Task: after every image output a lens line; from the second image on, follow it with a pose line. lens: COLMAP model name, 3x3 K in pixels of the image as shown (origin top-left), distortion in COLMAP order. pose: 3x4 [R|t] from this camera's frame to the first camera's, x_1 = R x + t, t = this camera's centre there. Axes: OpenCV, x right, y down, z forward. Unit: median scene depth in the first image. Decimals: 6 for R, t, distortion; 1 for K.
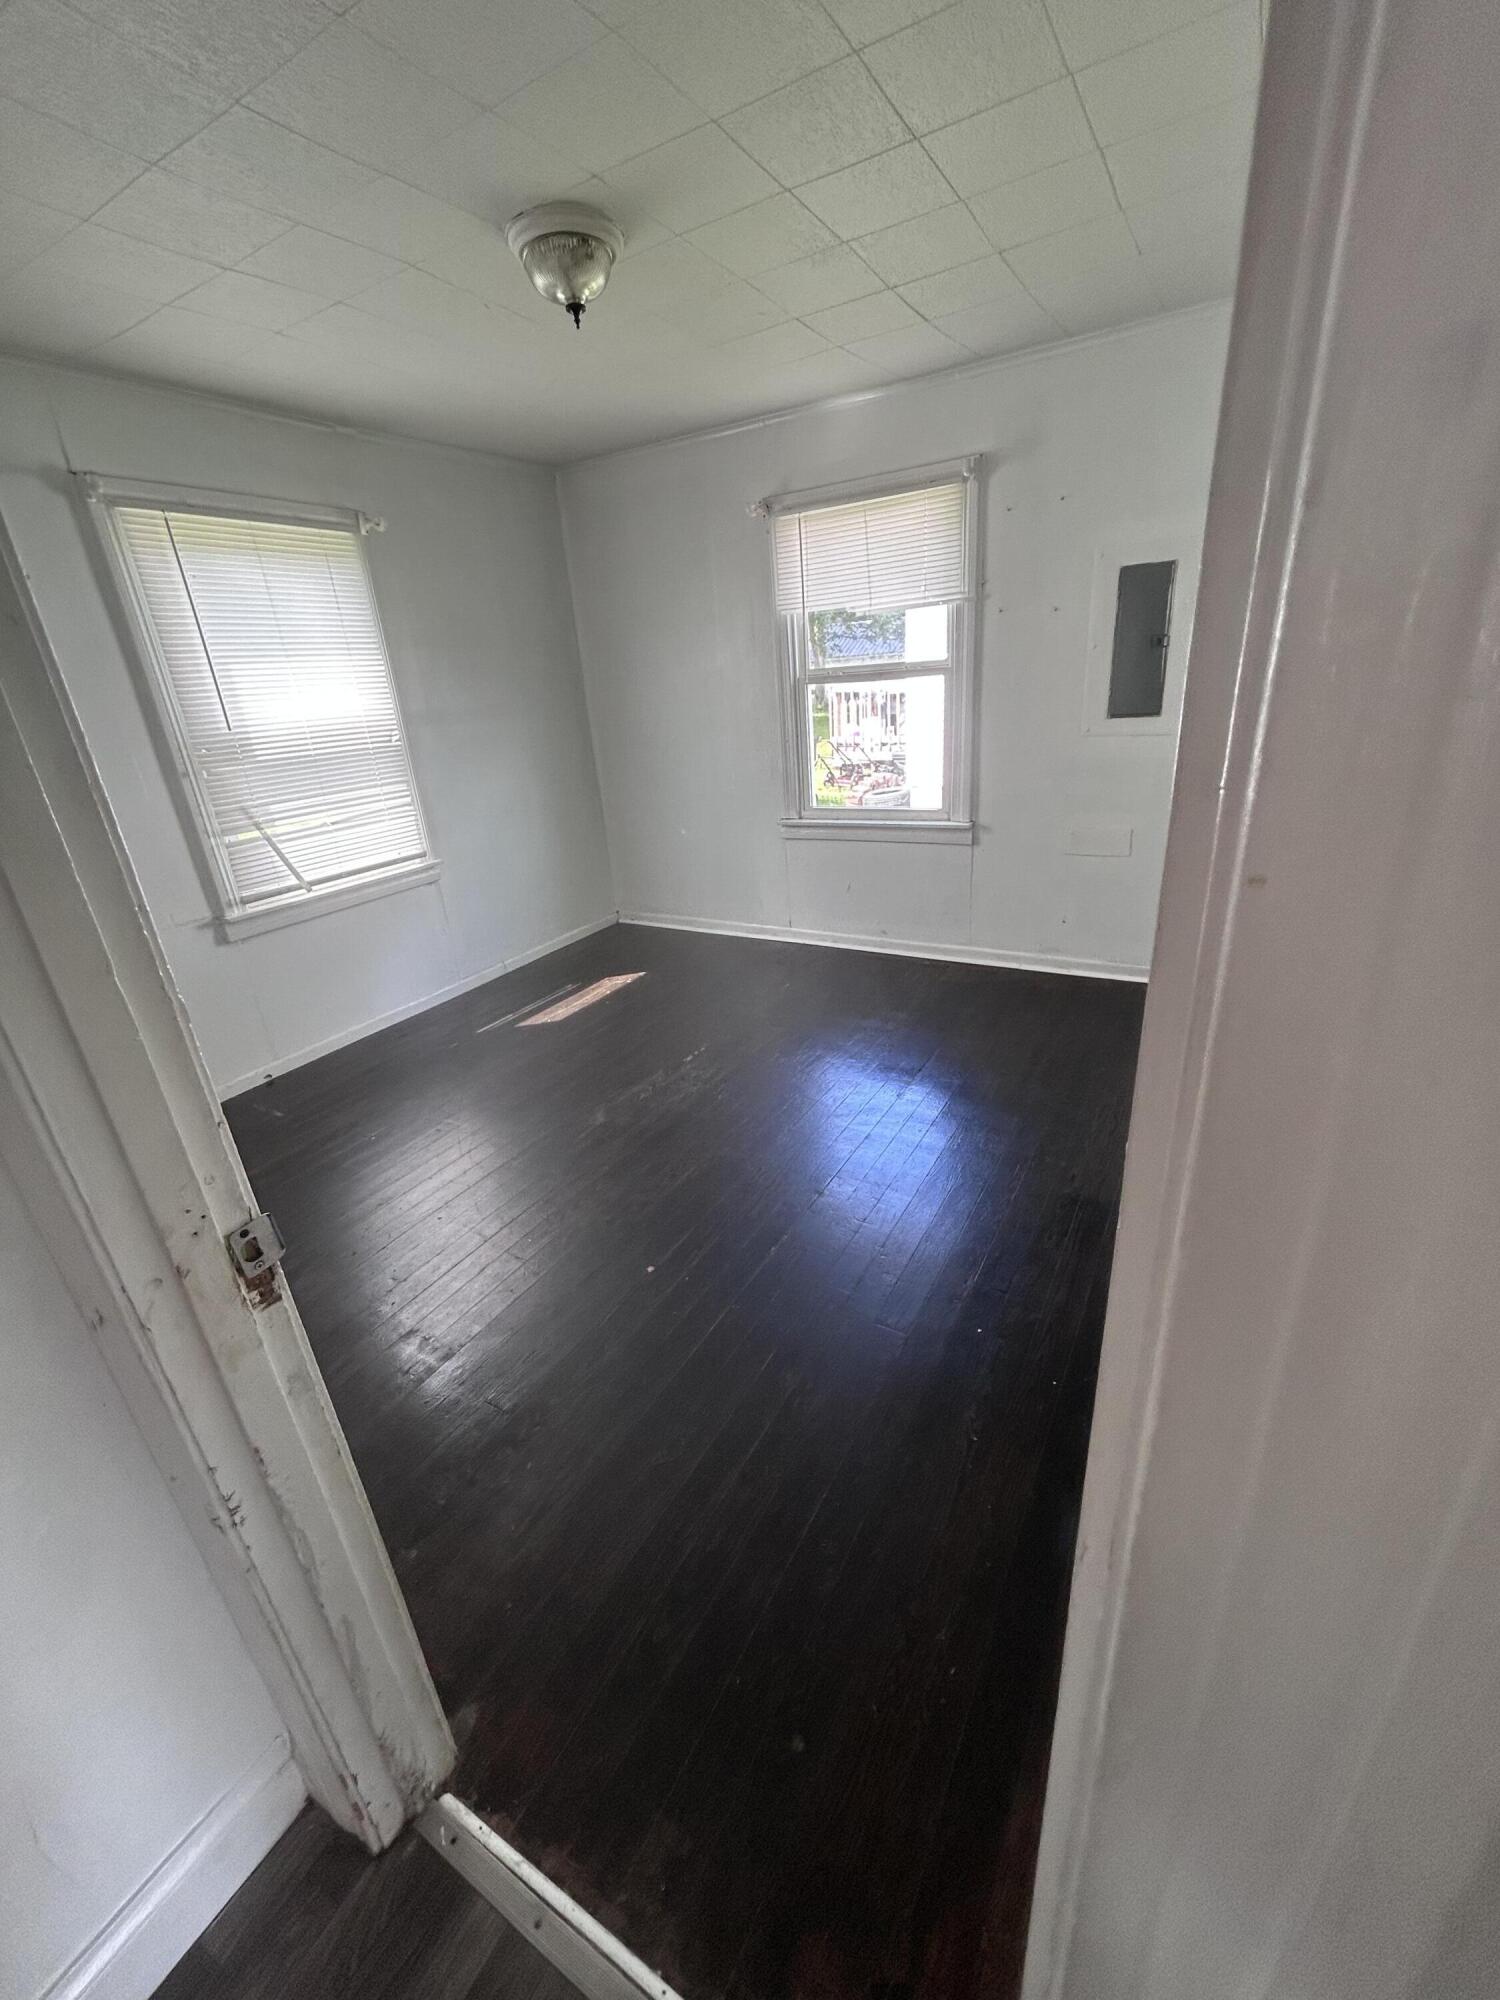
lens RADIAL K [[810.3, 0, 750.9], [0, 810.3, 1000.2], [0, 0, 1]] dist [0.004608, 0.000051]
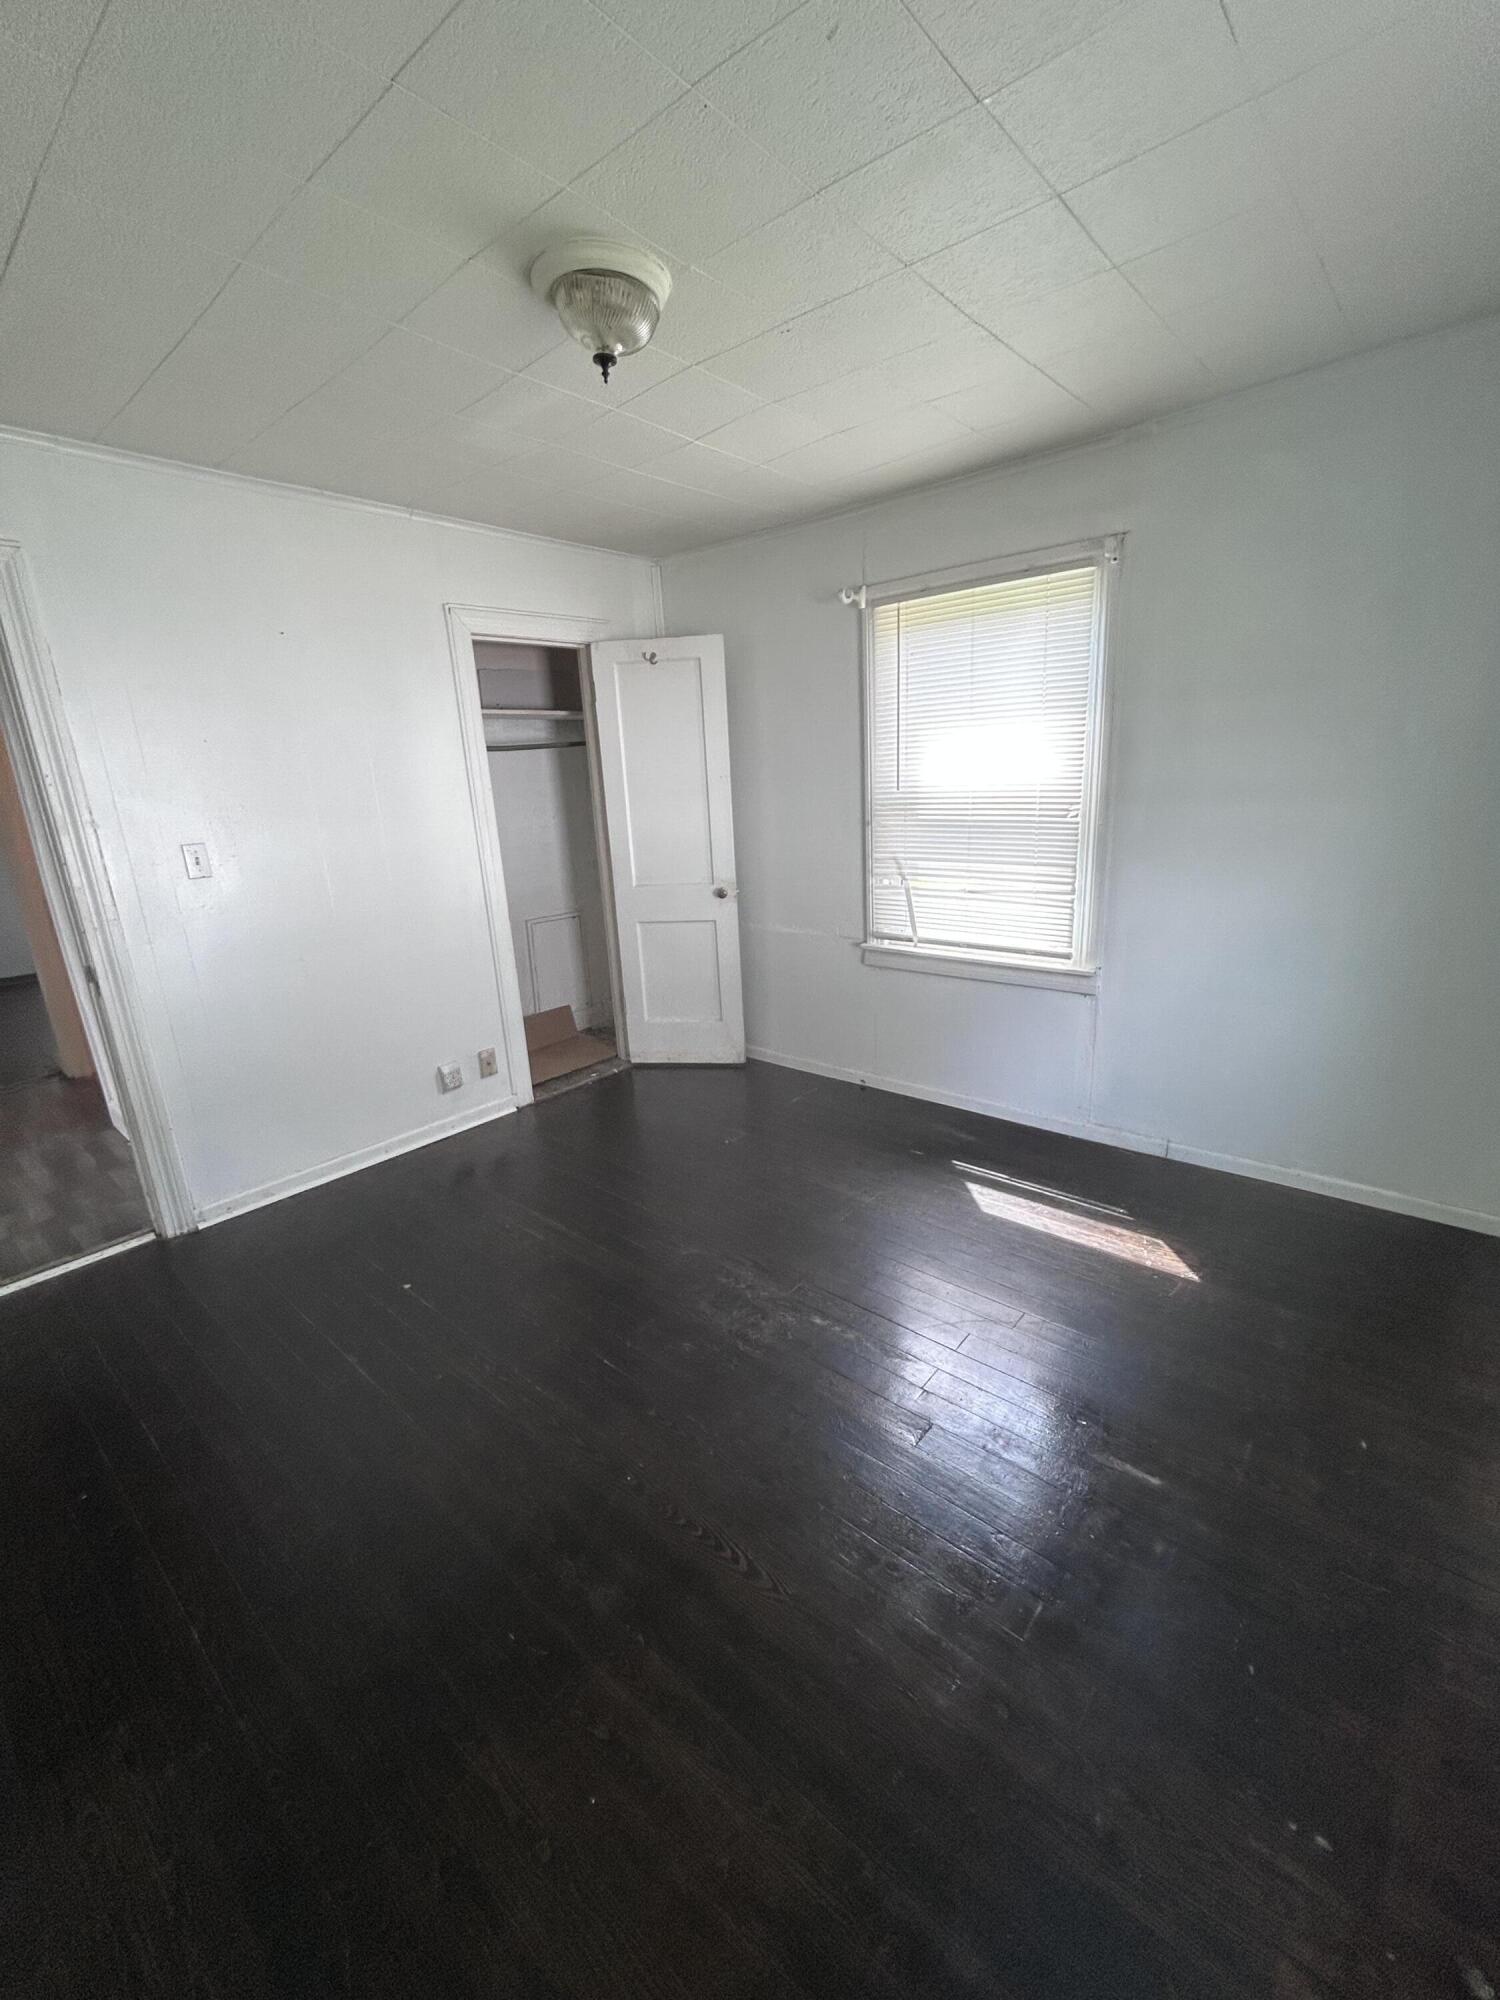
lens RADIAL K [[810.3, 0, 762.5], [0, 810.3, 1003.6], [0, 0, 1]] dist [0.004608, 0.000051]
pose [[-0.157358, 0.334098, -0.929310, 0.470042], [-0.330942, 0.868779, 0.368375, -0.389869], [0.930439, 0.365514, -0.026143, 0.884233]]
